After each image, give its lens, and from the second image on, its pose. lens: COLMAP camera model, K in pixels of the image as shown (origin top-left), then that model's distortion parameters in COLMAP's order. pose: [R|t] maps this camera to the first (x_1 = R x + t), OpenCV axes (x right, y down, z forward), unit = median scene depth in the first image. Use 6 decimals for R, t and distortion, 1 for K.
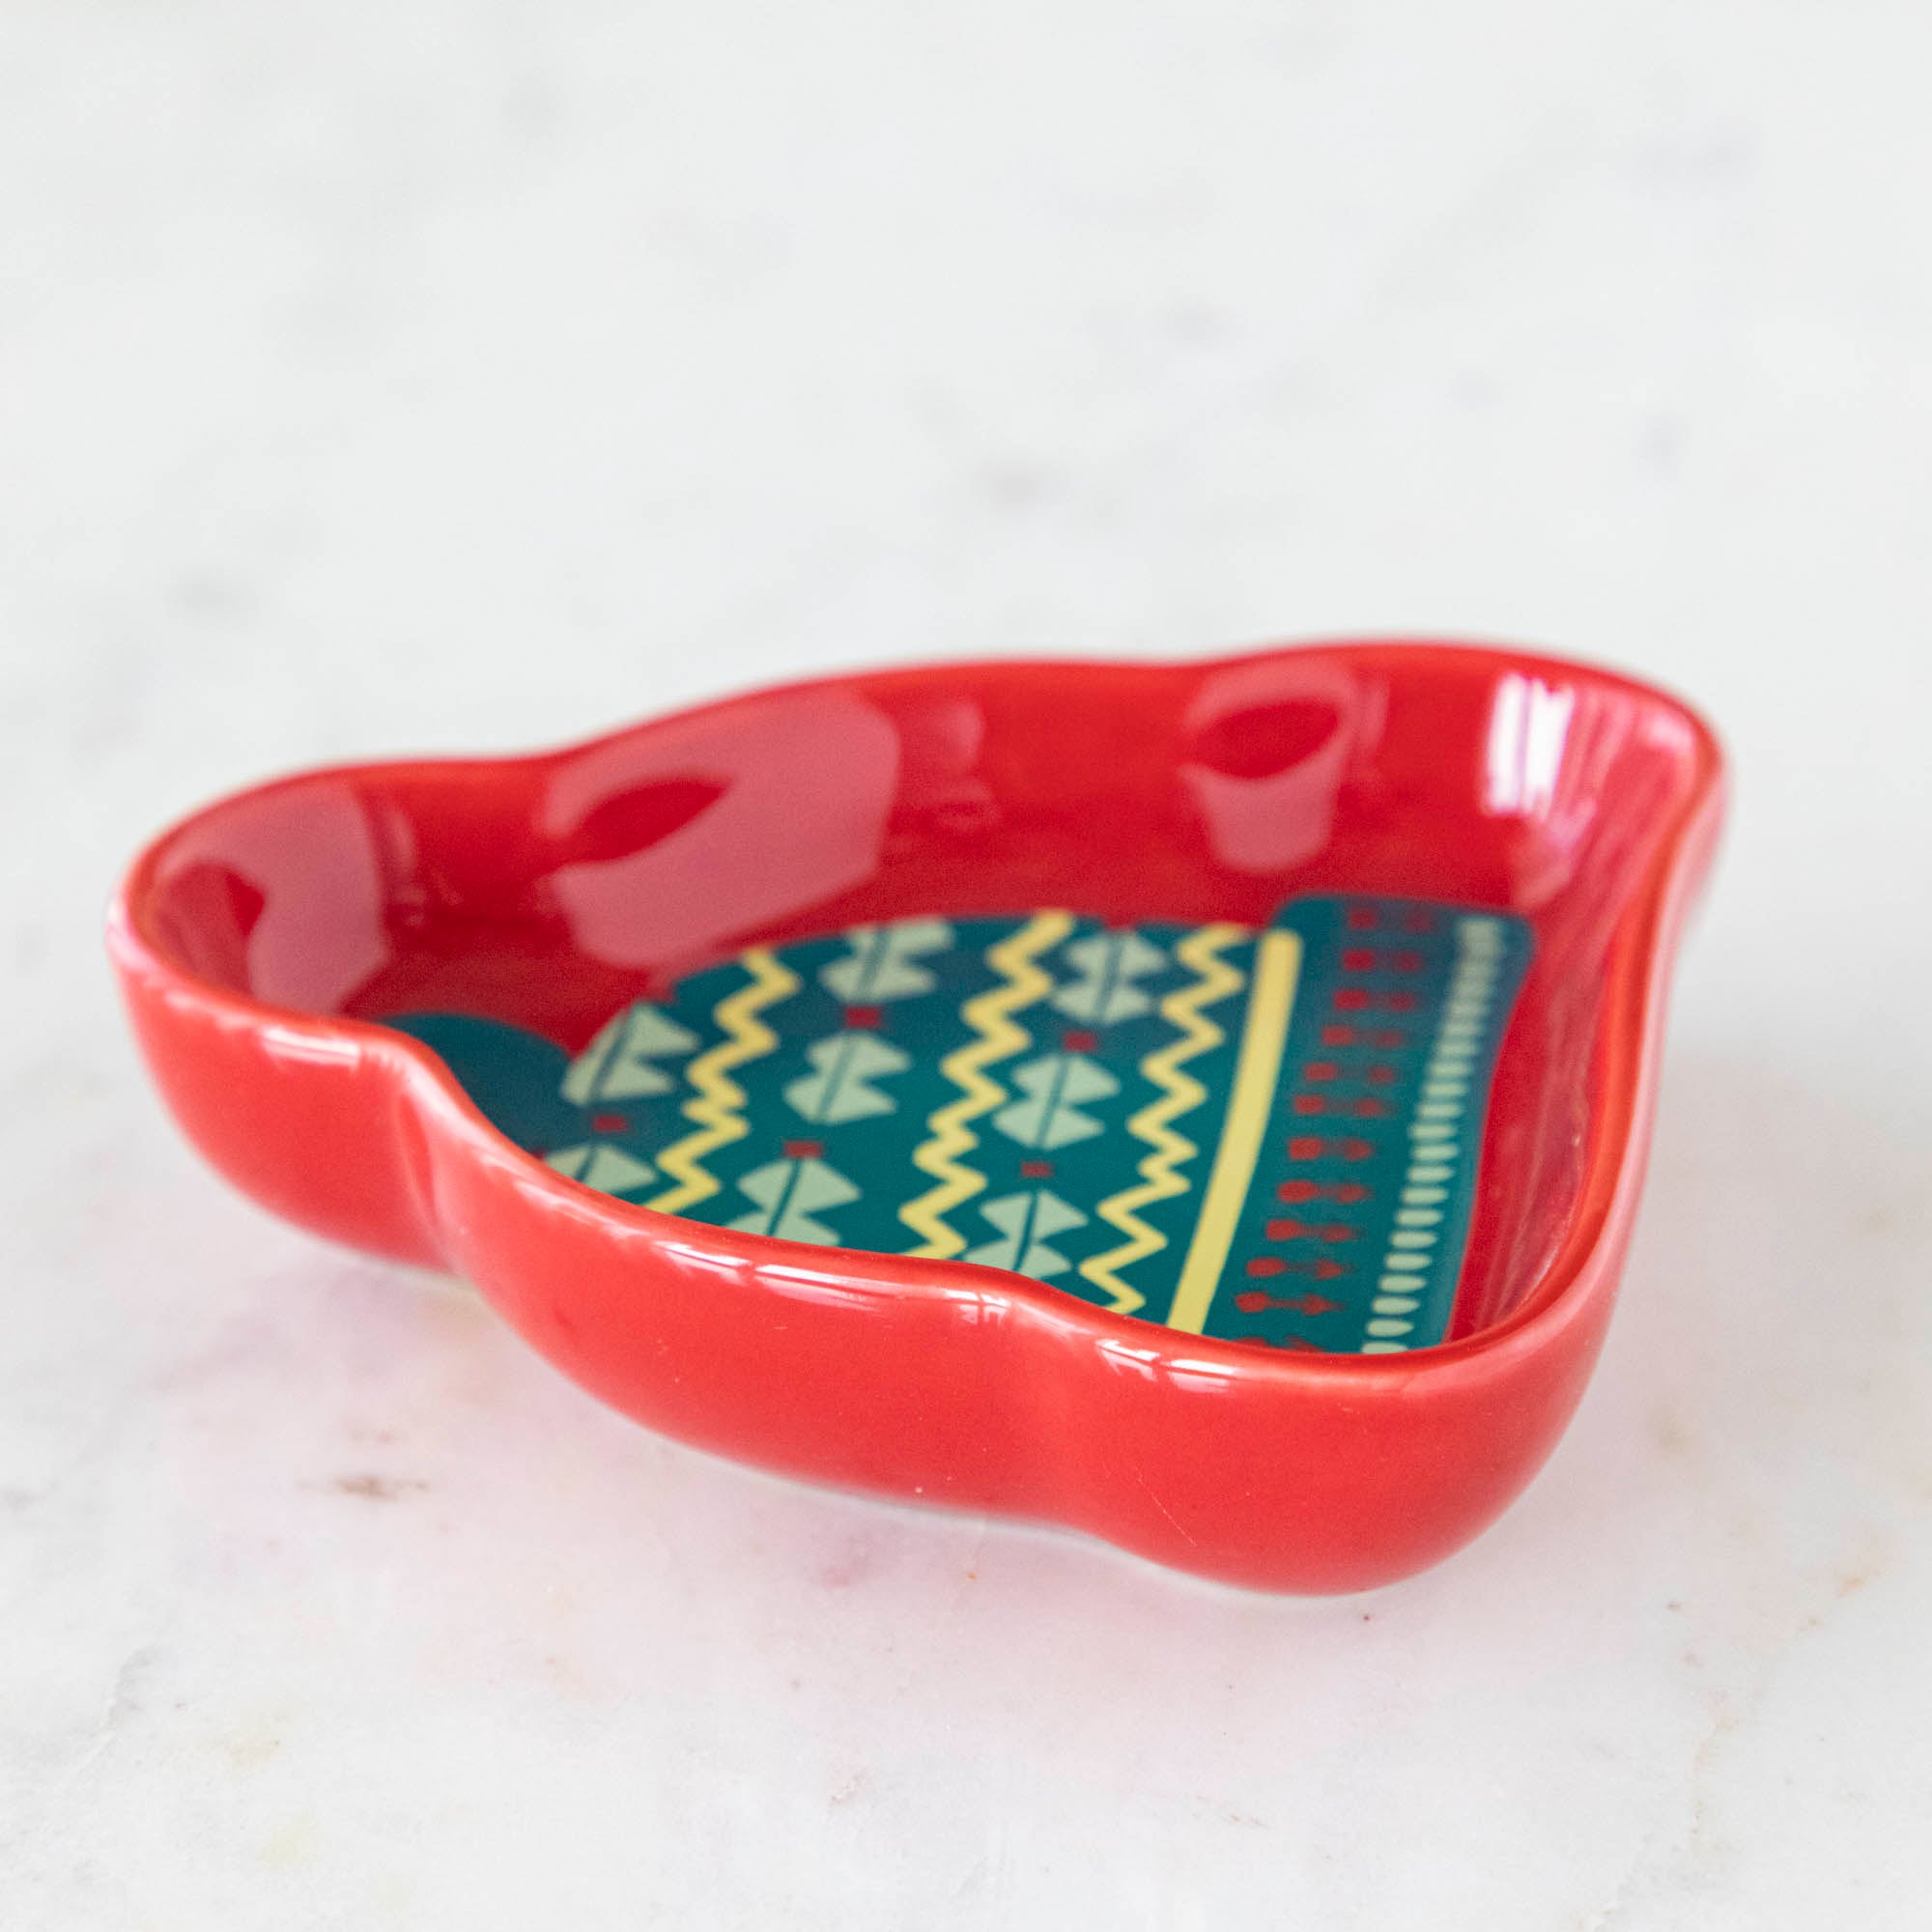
lens RADIAL K [[8042.3, 0, 966.0], [0, 8042.3, 966.0], [0, 0, 1]] dist [0.035855, 8.082398]
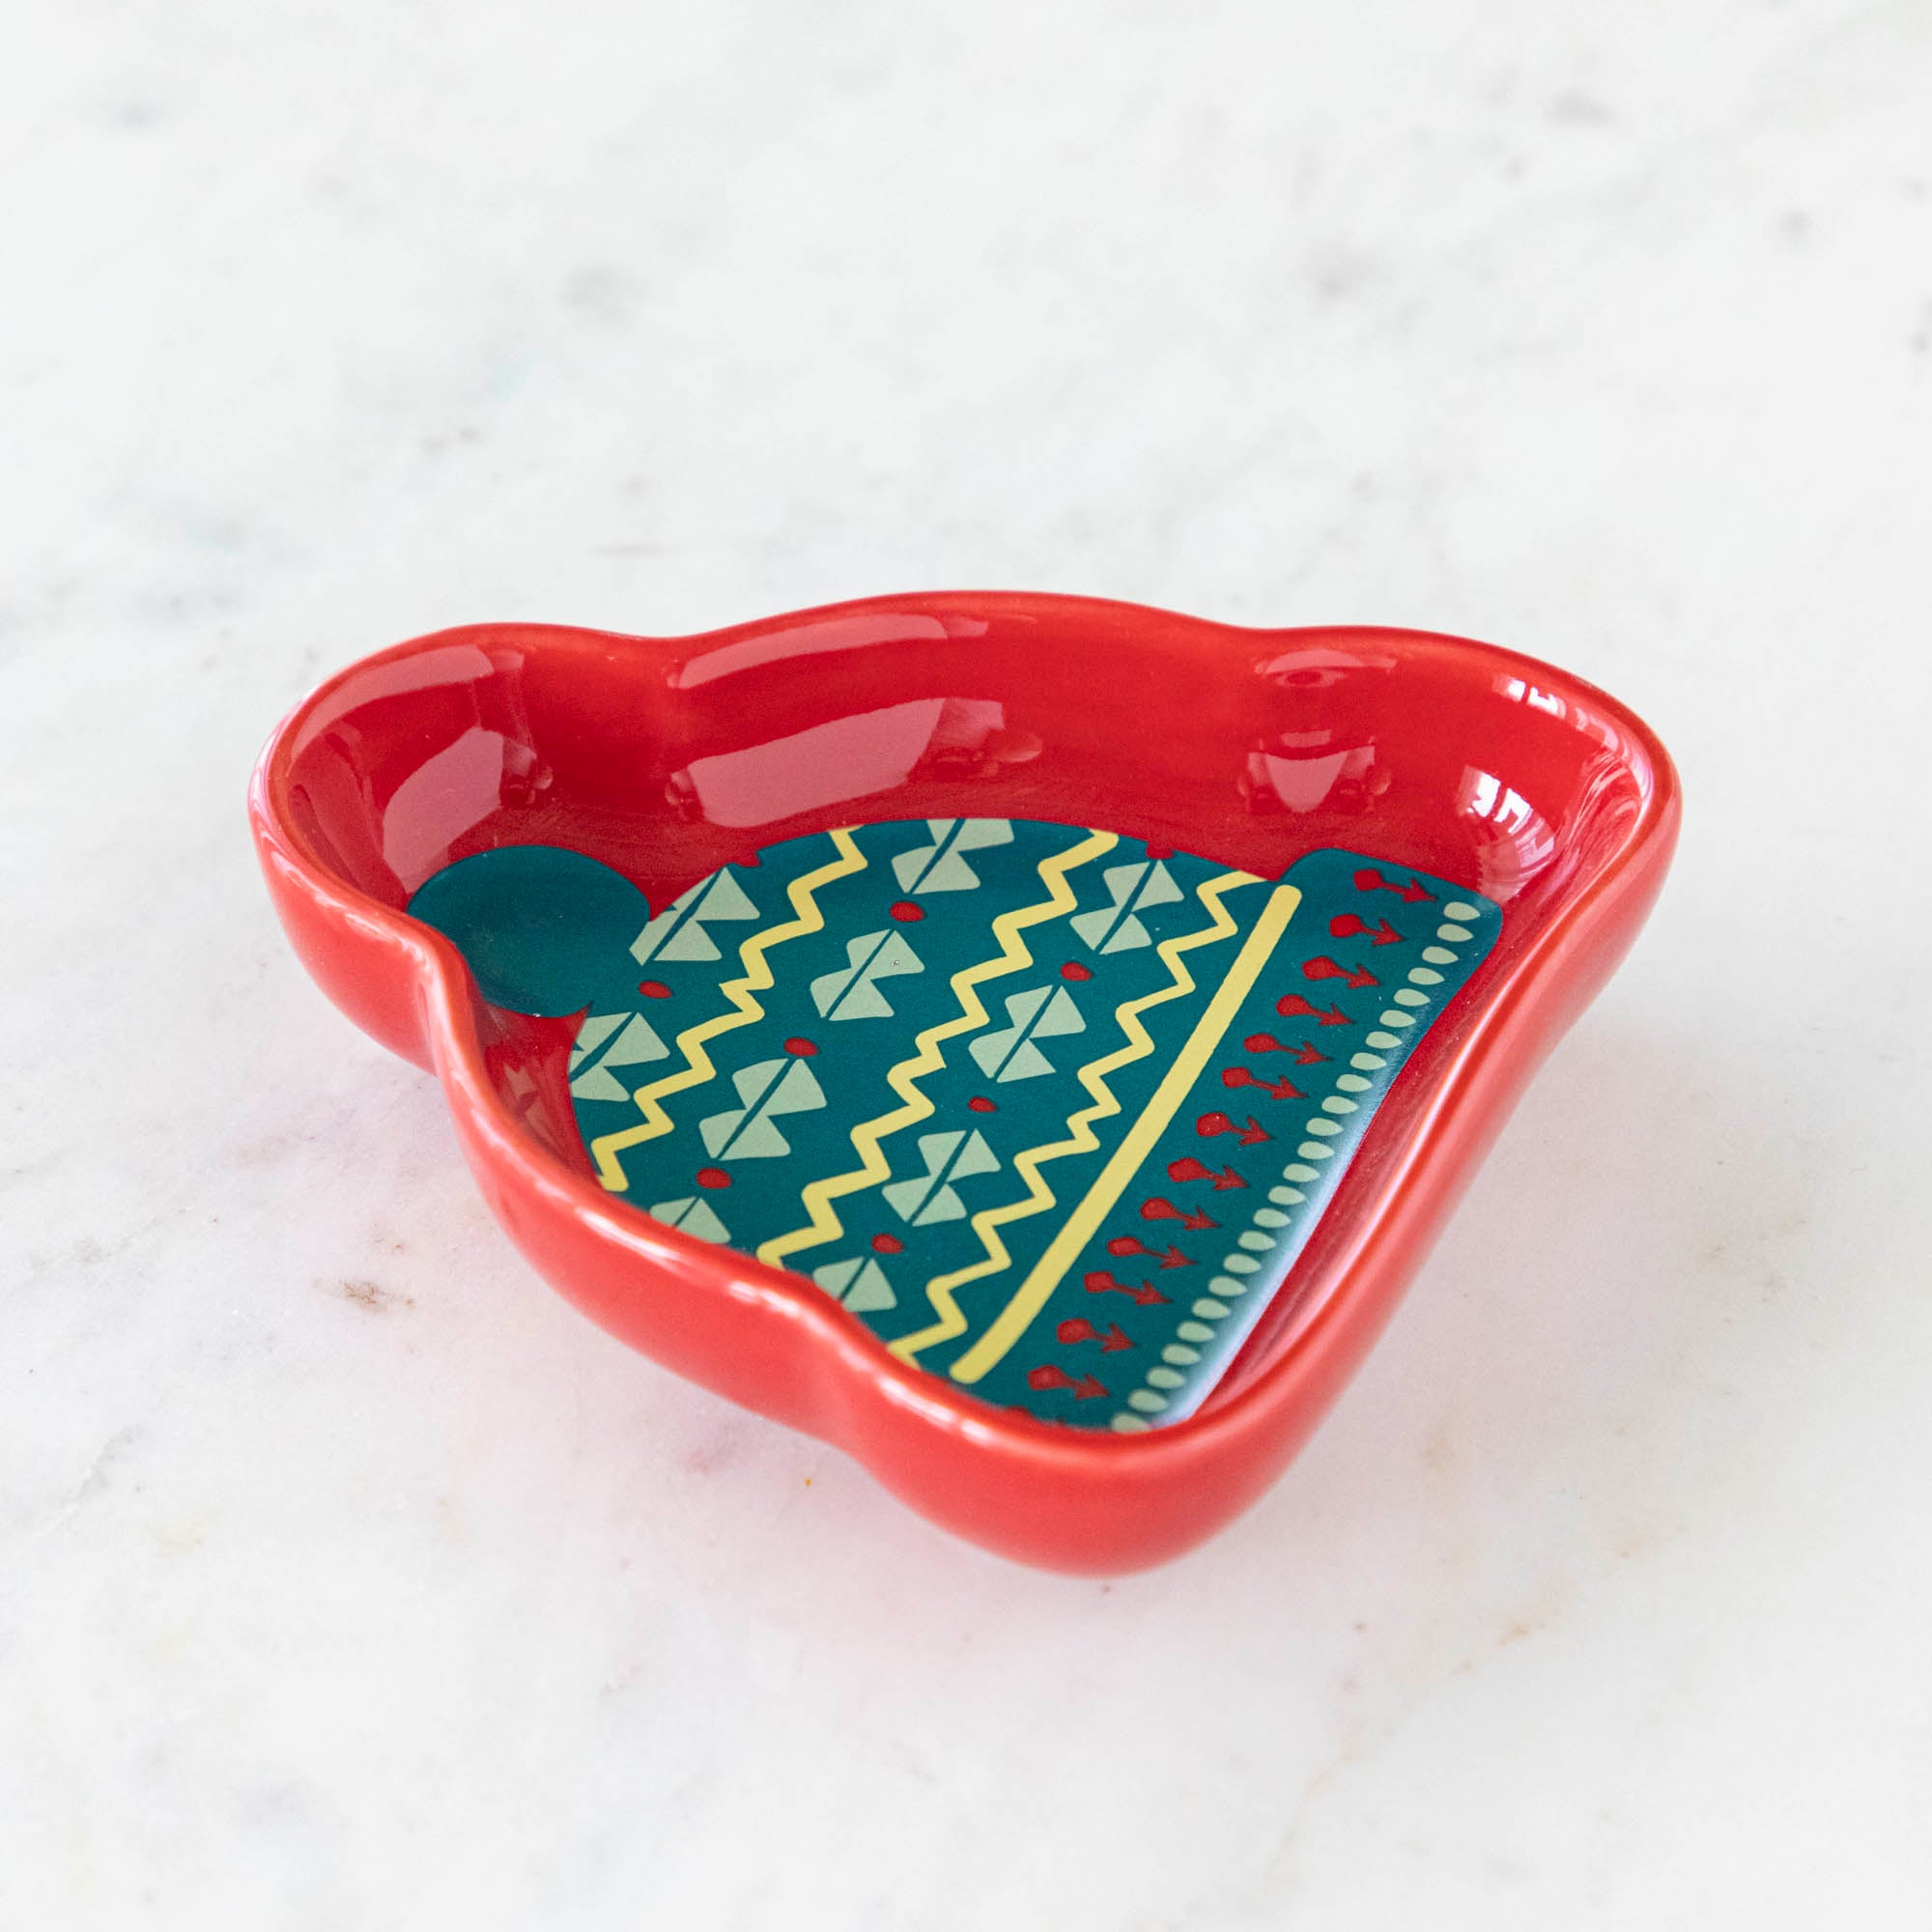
lens RADIAL K [[8042.3, 0, 966.0], [0, 8042.3, 966.0], [0, 0, 1]] dist [0.035855, 8.082398]
pose [[0.965164, 0.174836, -0.194656, 0.231316], [-0.129575, 0.965723, 0.224920, -0.257806], [0.227308, -0.191862, 0.954735, -0.118412]]
